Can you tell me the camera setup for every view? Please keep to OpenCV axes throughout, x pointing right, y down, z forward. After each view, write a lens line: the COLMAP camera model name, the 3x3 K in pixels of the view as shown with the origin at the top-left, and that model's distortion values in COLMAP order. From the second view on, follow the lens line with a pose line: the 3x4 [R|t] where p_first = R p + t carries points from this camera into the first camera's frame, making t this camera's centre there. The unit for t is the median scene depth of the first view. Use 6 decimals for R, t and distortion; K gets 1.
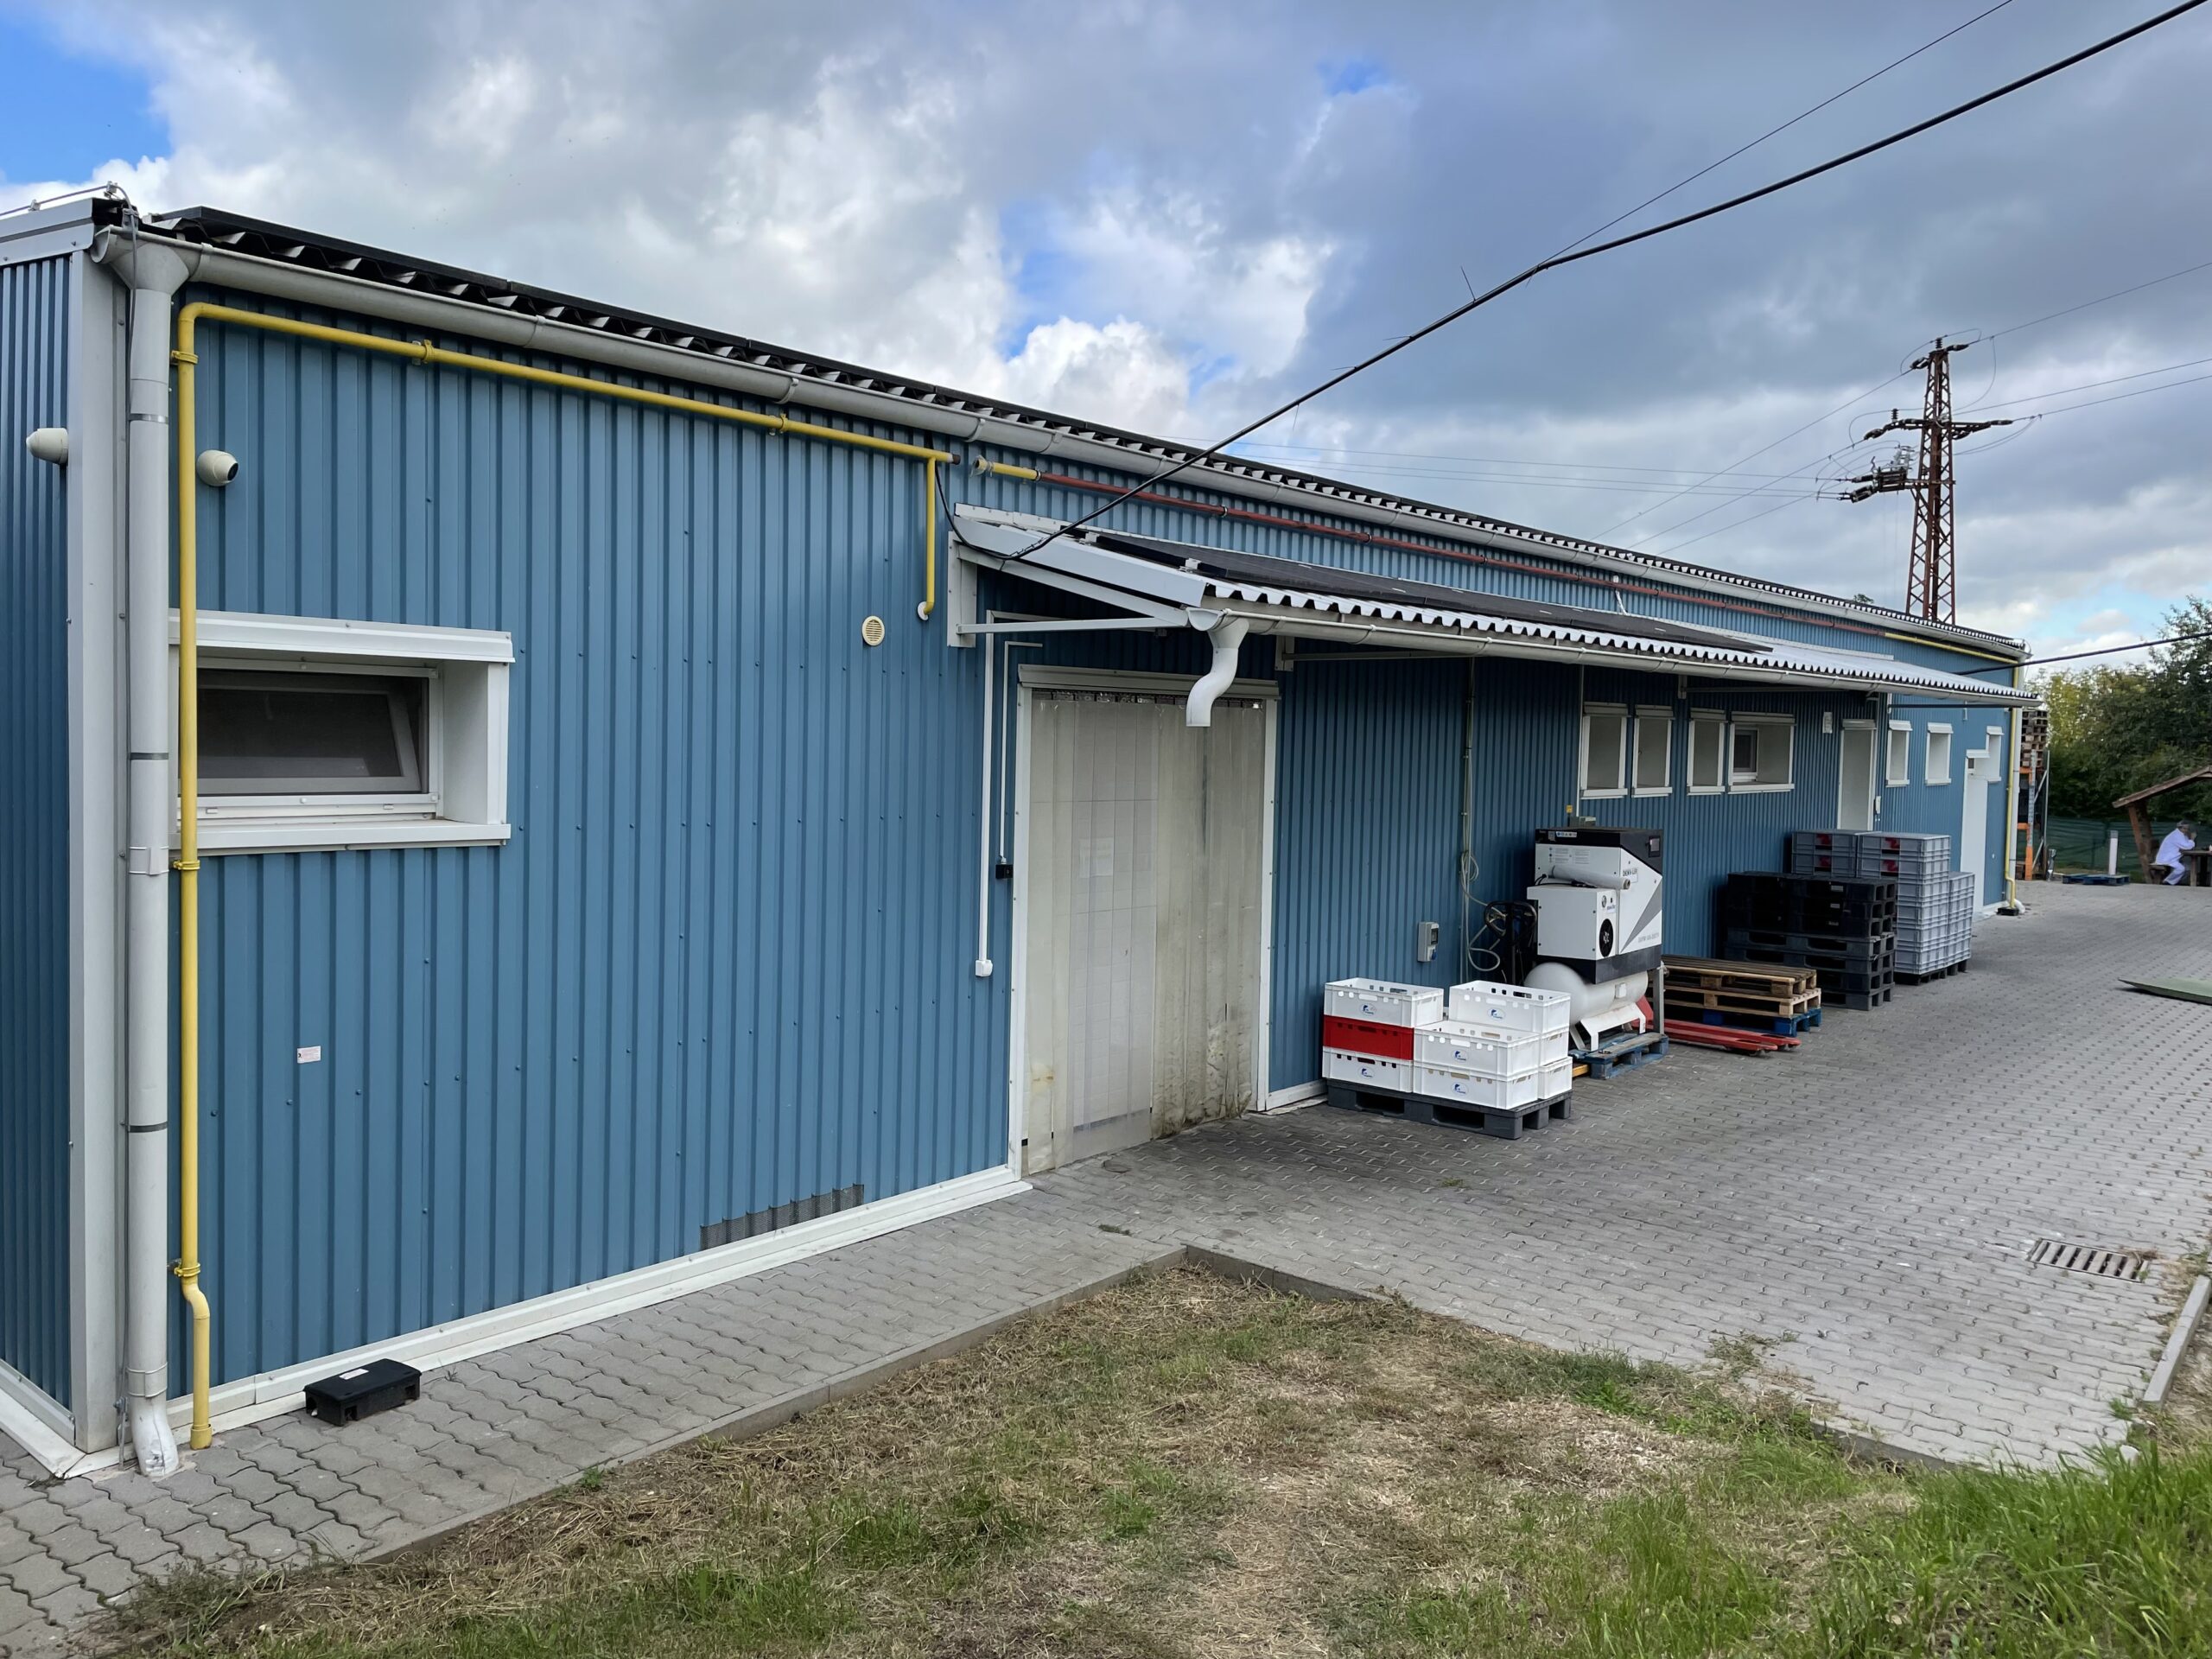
lens RADIAL K [[1667.4, 0, 1121.4], [0, 1667.4, 797.0], [0, 0, 1]] dist [0.105055, -0.150925]
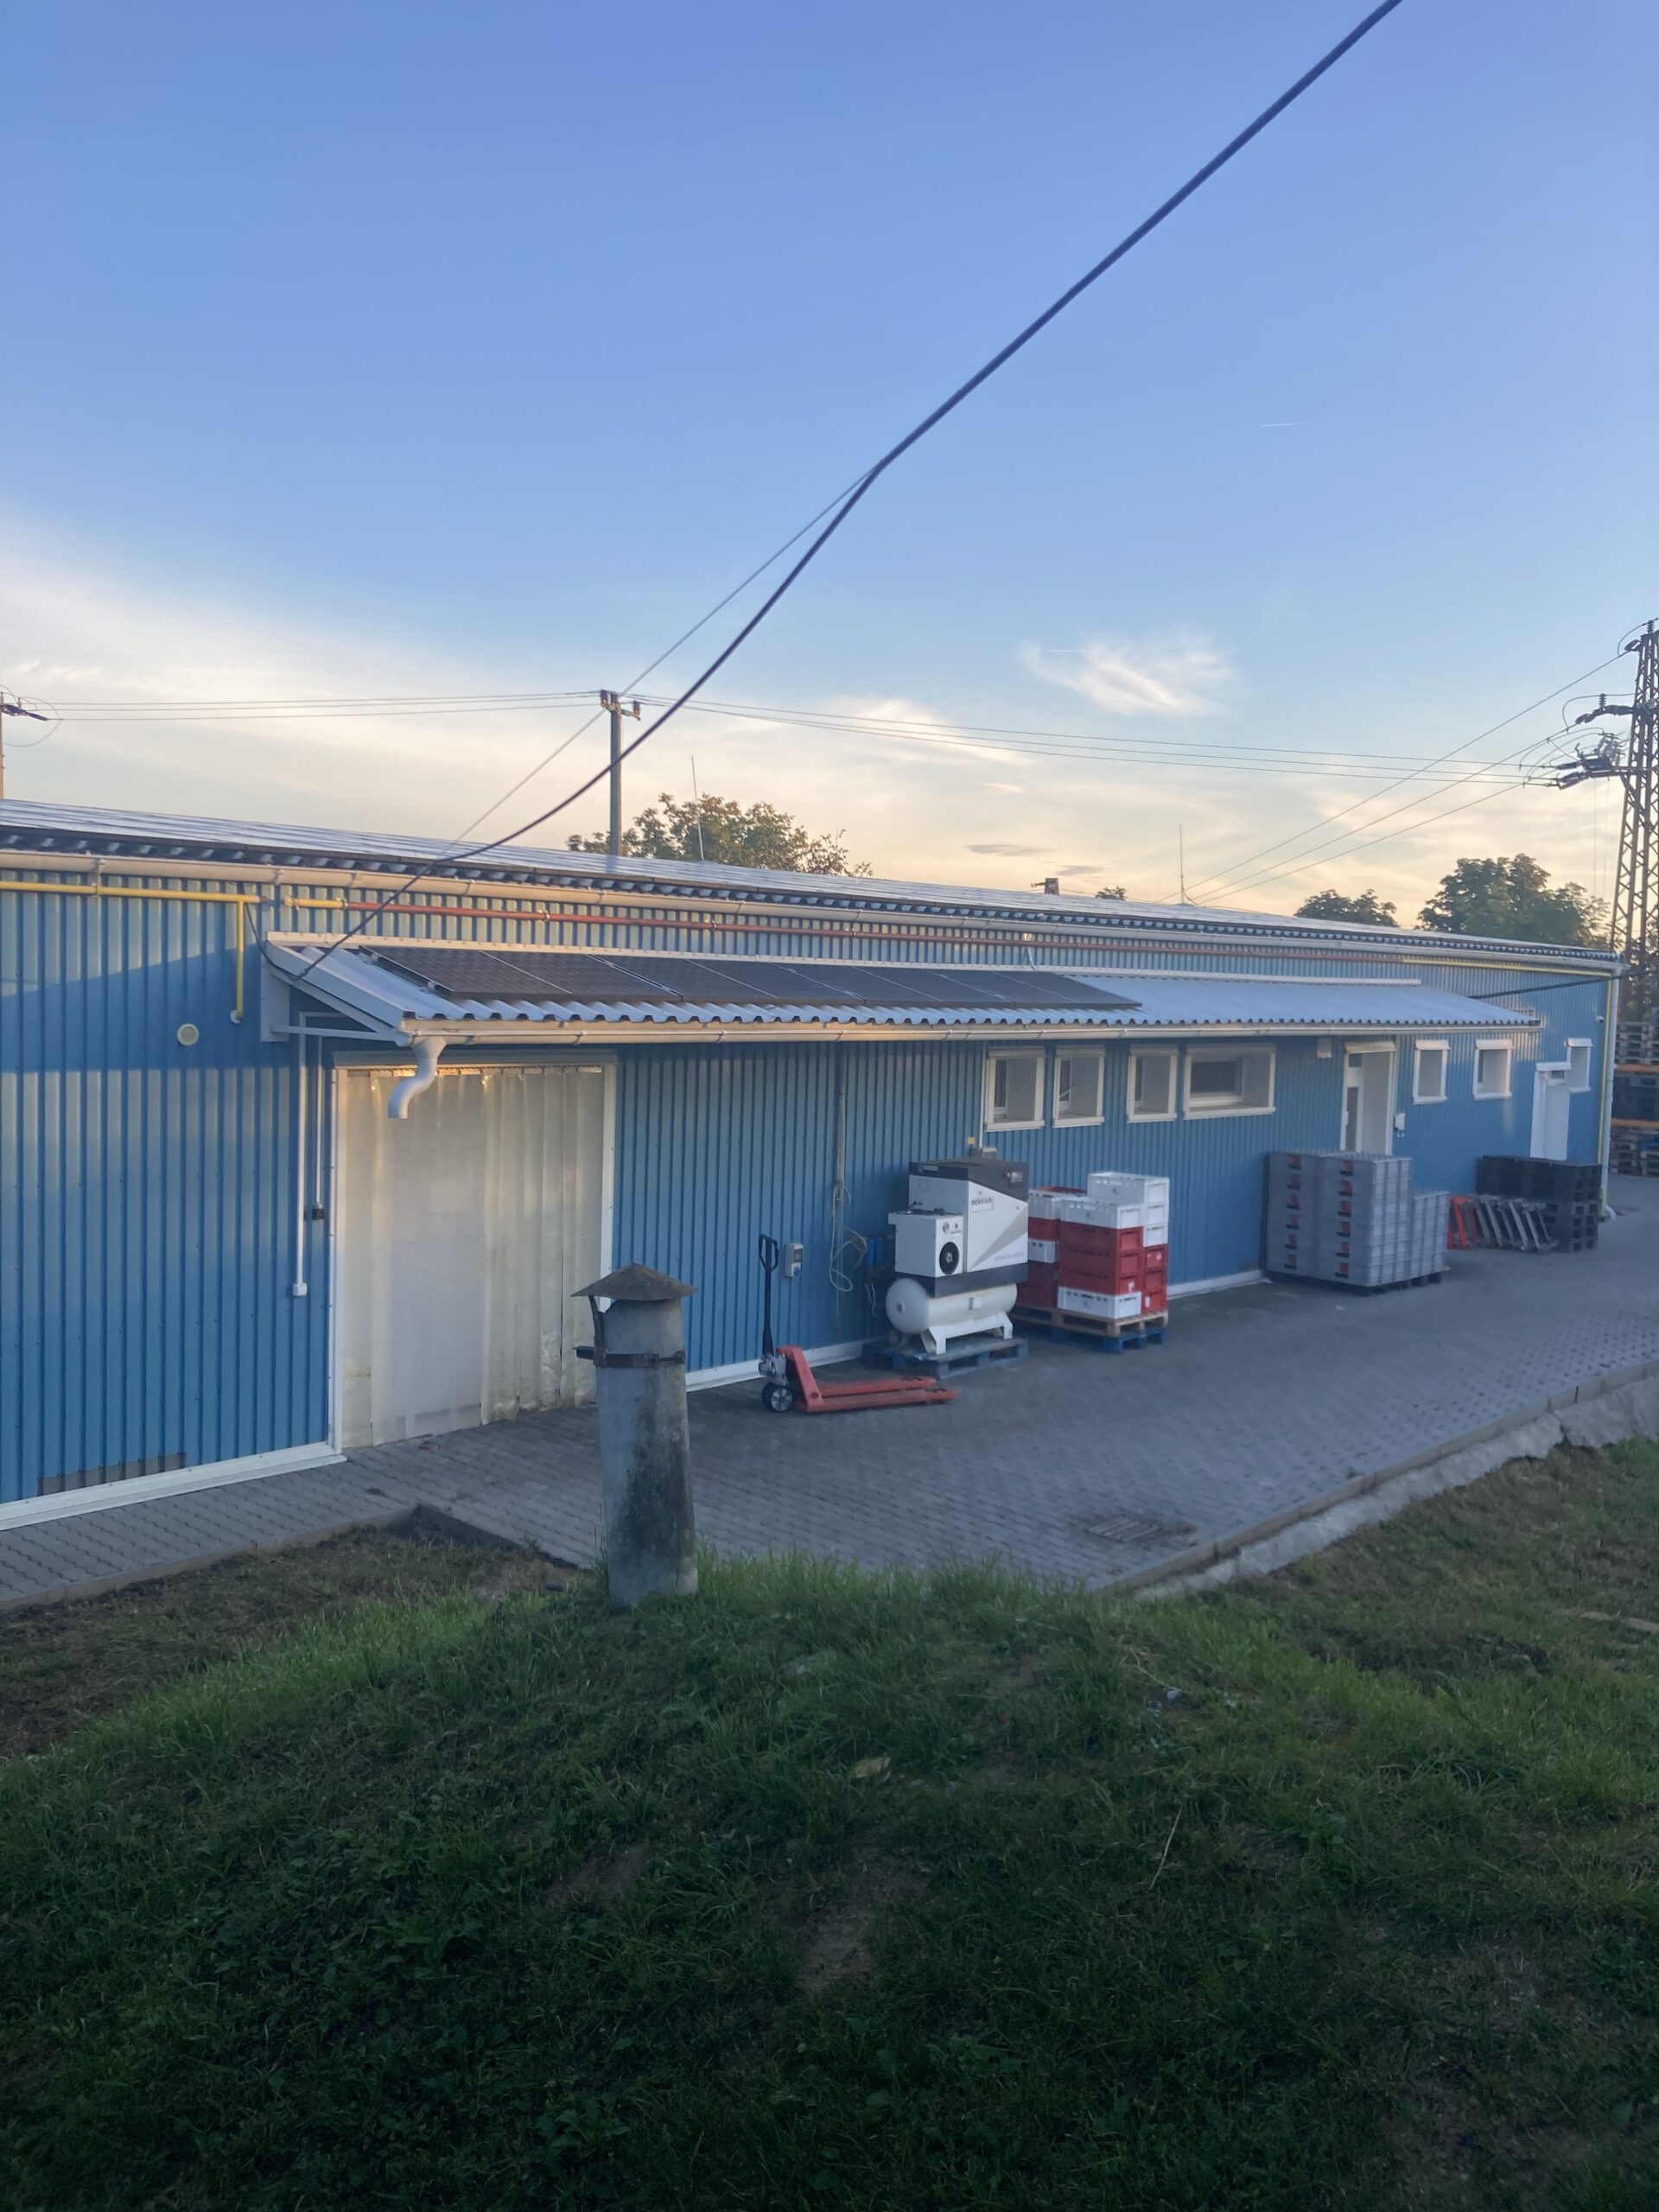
lens RADIAL K [[1817.8, 0, 872.9], [0, 1817.8, 1108.9], [0, 0, 1]] dist [0.223229, -0.632649]
pose [[0.996451, 0.011024, -0.083453, 0.327960], [-0.008090, 0.999340, 0.035420, -0.062681], [0.083789, -0.034619, 0.995882, -0.259685]]
